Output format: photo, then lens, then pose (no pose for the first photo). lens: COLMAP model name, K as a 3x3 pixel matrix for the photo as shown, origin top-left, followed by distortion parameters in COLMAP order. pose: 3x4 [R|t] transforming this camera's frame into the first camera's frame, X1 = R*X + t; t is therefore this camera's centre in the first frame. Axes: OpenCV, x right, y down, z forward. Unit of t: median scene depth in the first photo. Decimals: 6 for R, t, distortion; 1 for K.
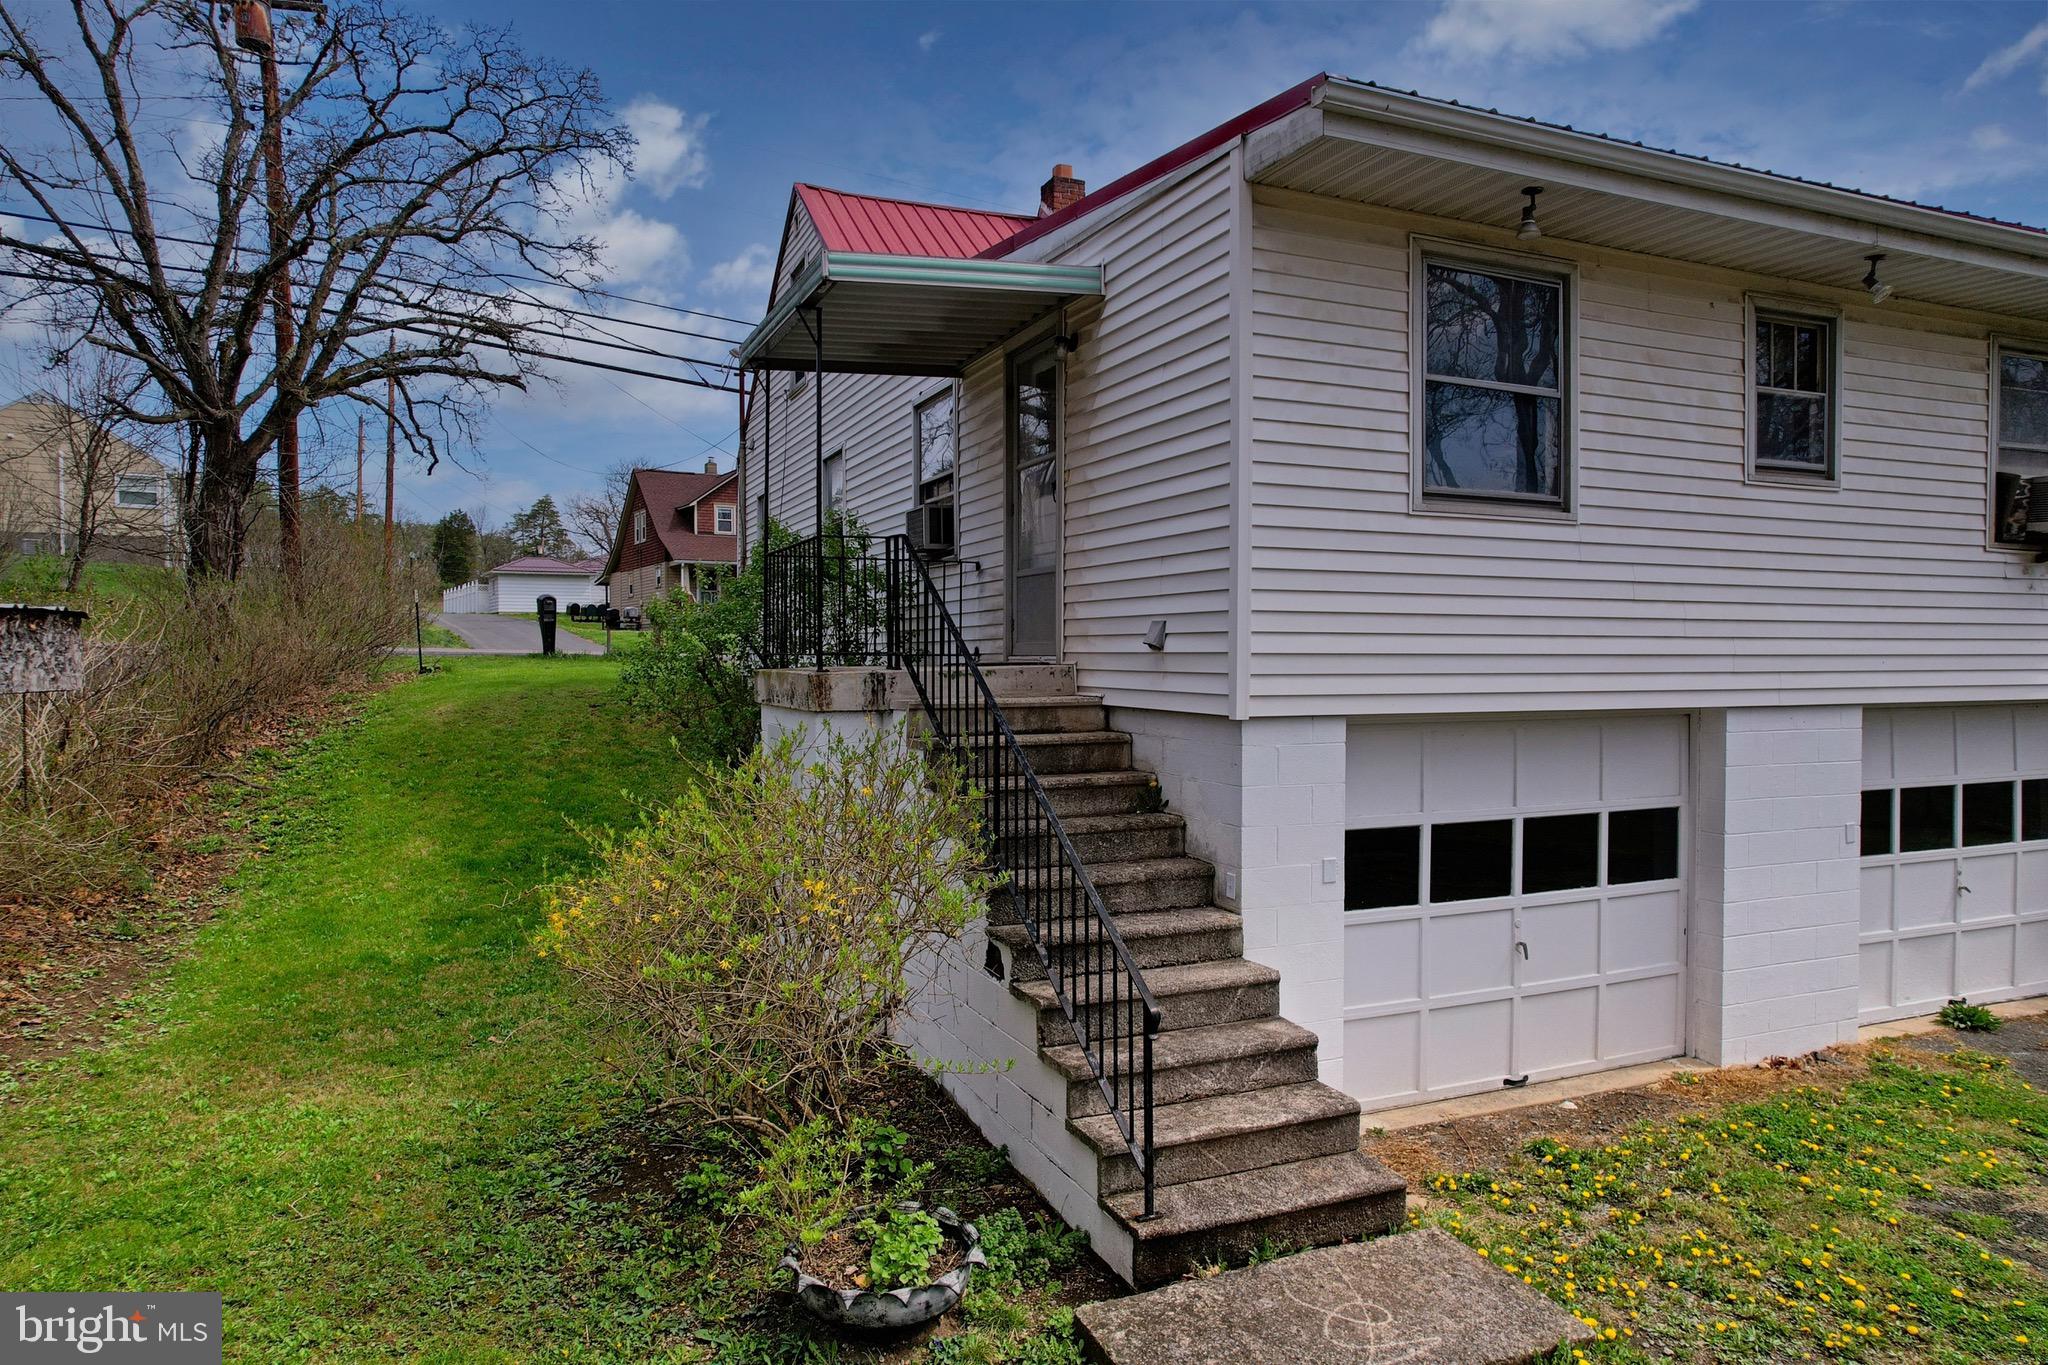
lens RADIAL K [[1309.8, 0, 1015.0], [0, 1309.8, 678.4], [0, 0, 1]] dist [-0.067342, 0.056573]
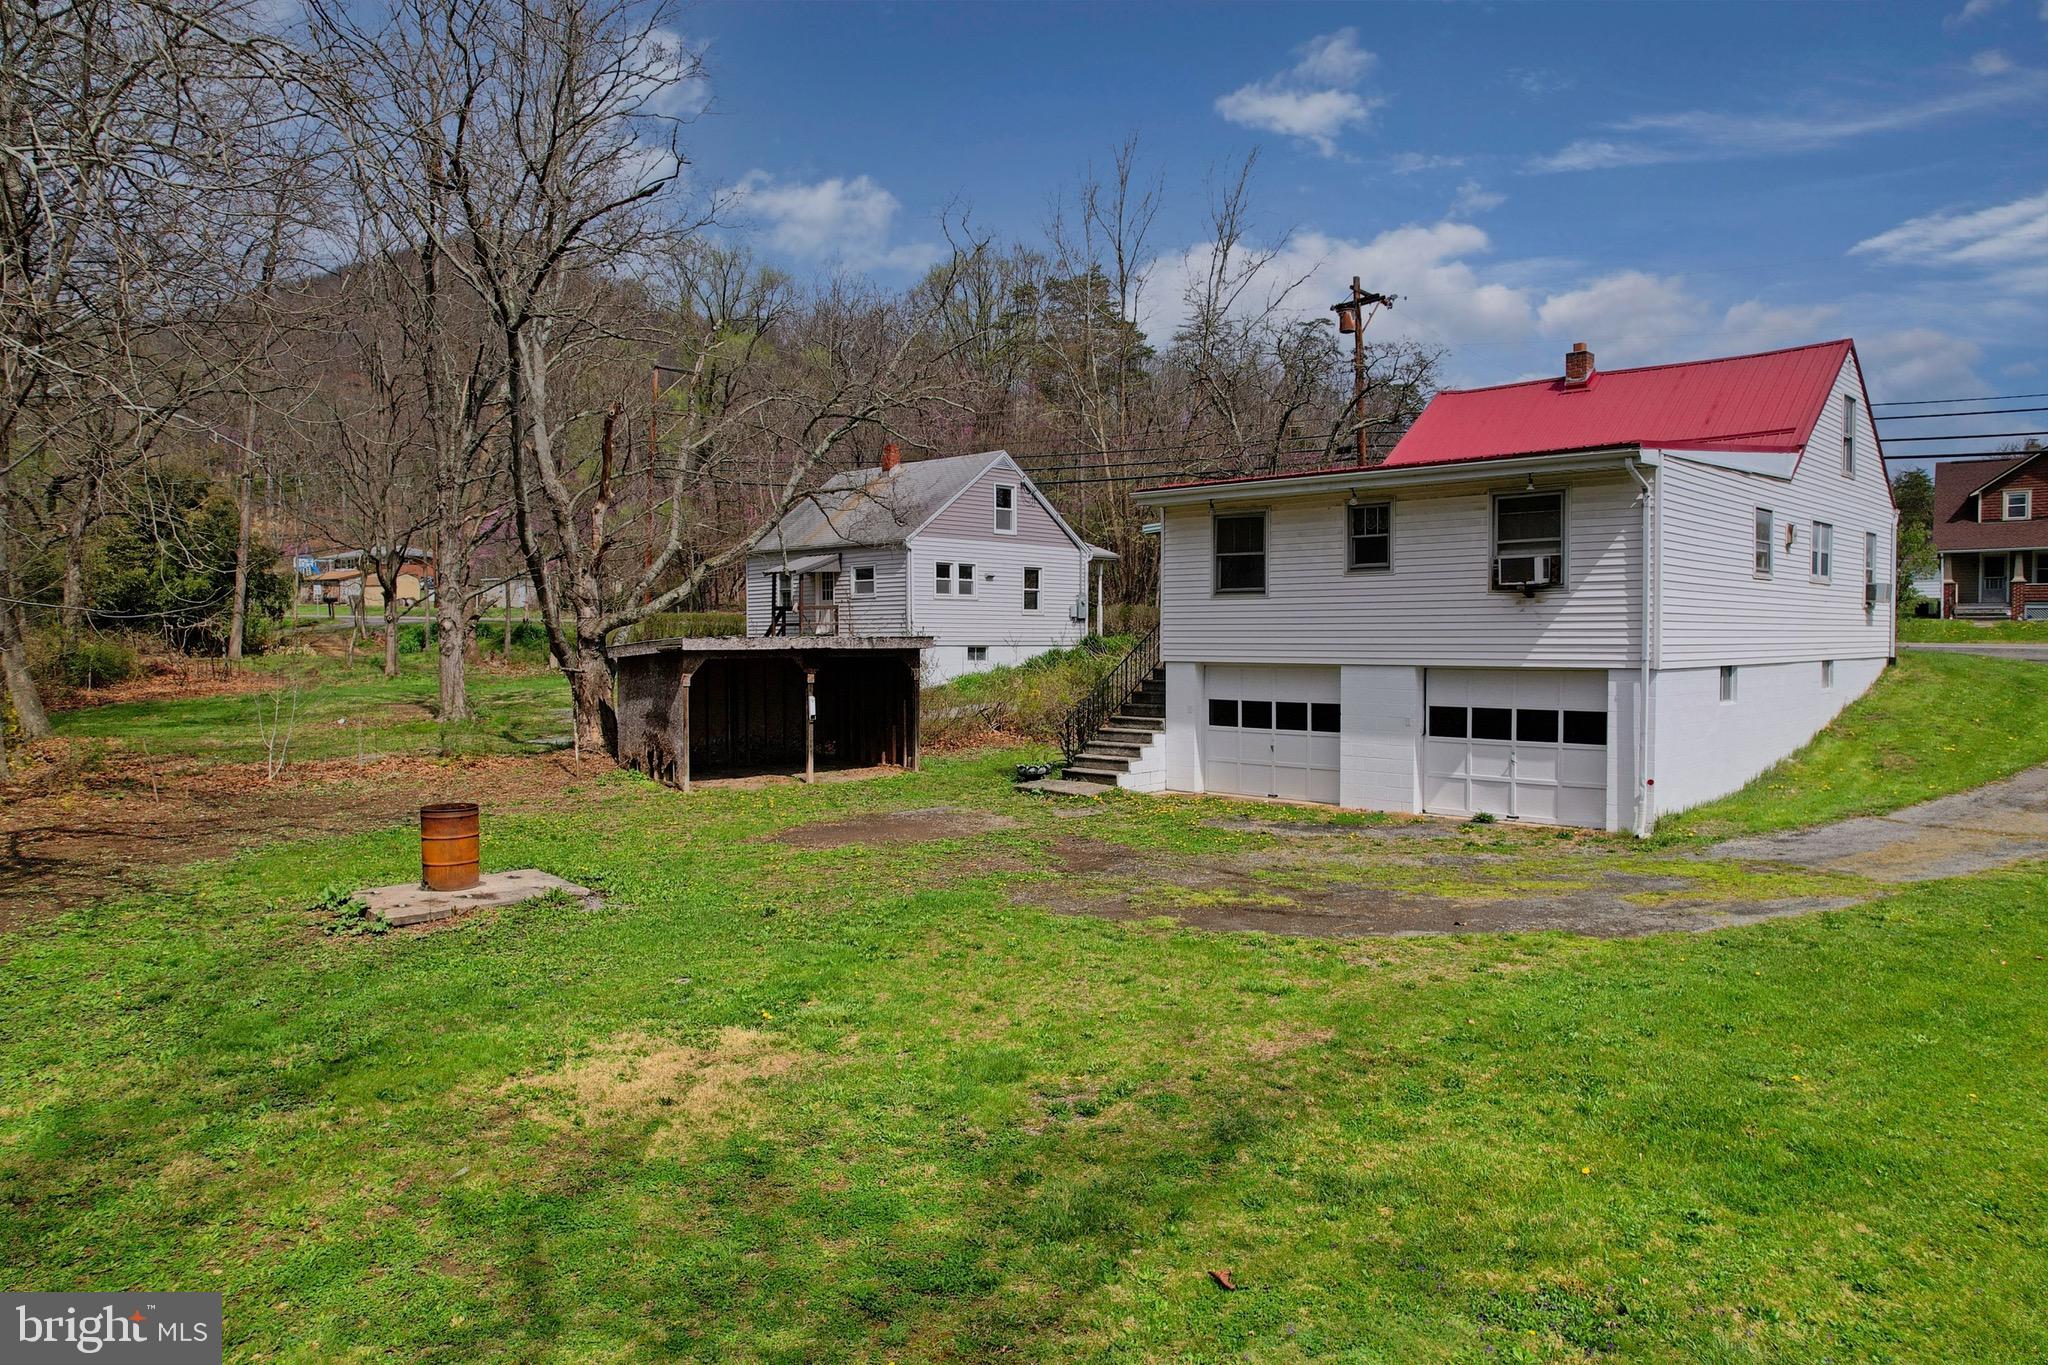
lens RADIAL K [[1309.8, 0, 1005.2], [0, 1309.8, 684.2], [0, 0, 1]] dist [-0.067342, 0.056573]
pose [[0.370688, 0.032067, -0.928204, 2.711577], [-0.015194, 0.999479, 0.028462, -0.001916], [0.928633, 0.003553, 0.370982, -0.571212]]
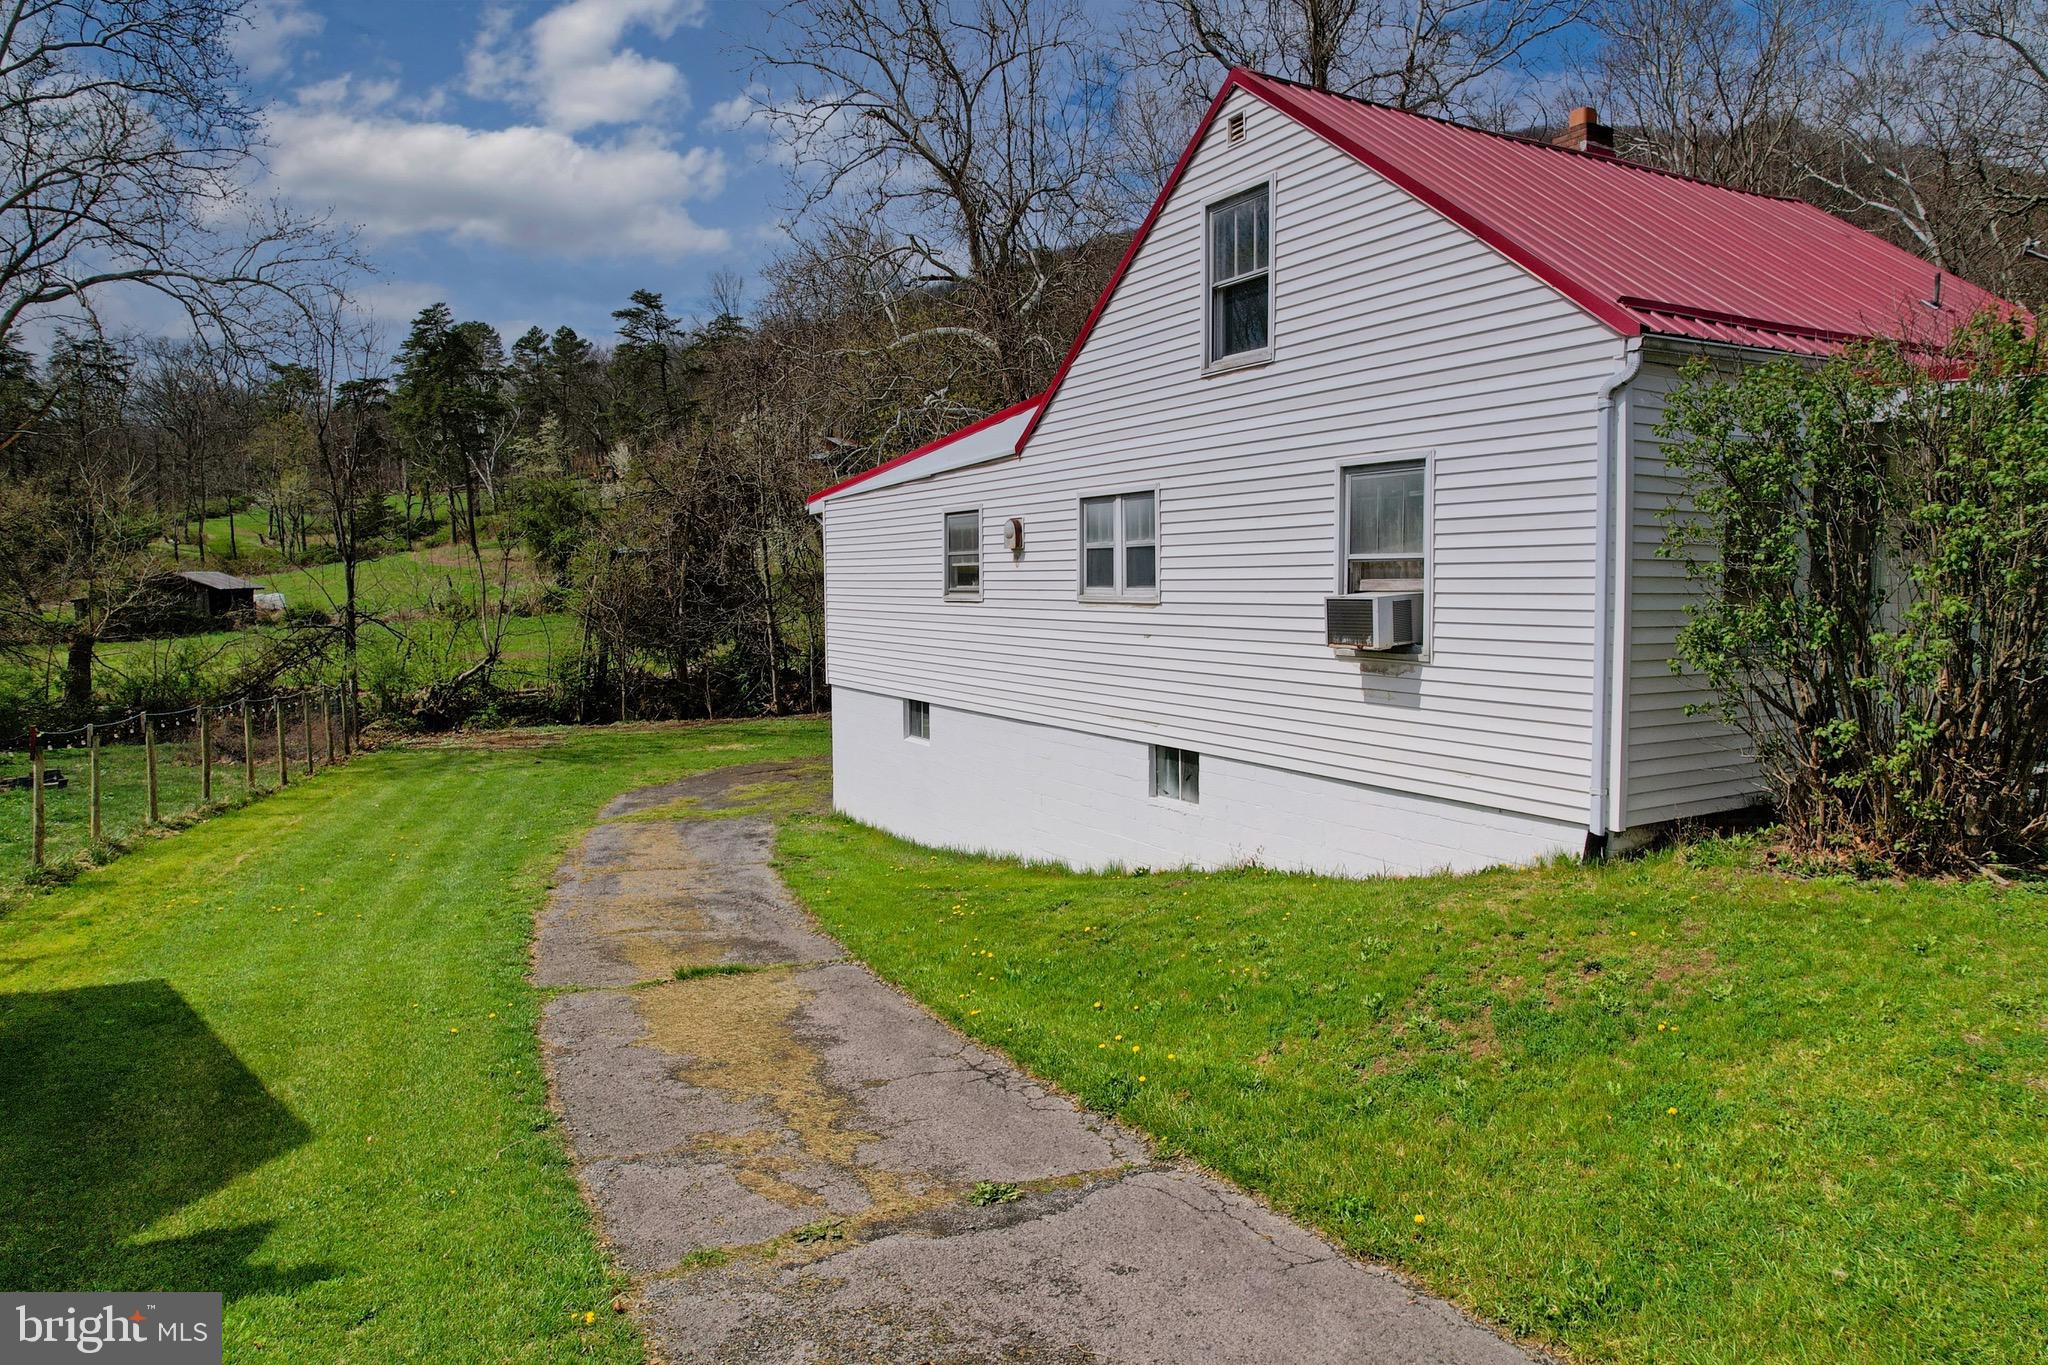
lens RADIAL K [[1309.8, 0, 1017.9], [0, 1309.8, 688.9], [0, 0, 1]] dist [-0.067342, 0.056573]
pose [[-0.992572, 0.017163, -0.120444, 1.034706], [0.005077, 0.994980, 0.099943, -0.230728], [0.121555, 0.098589, -0.987676, 3.864976]]
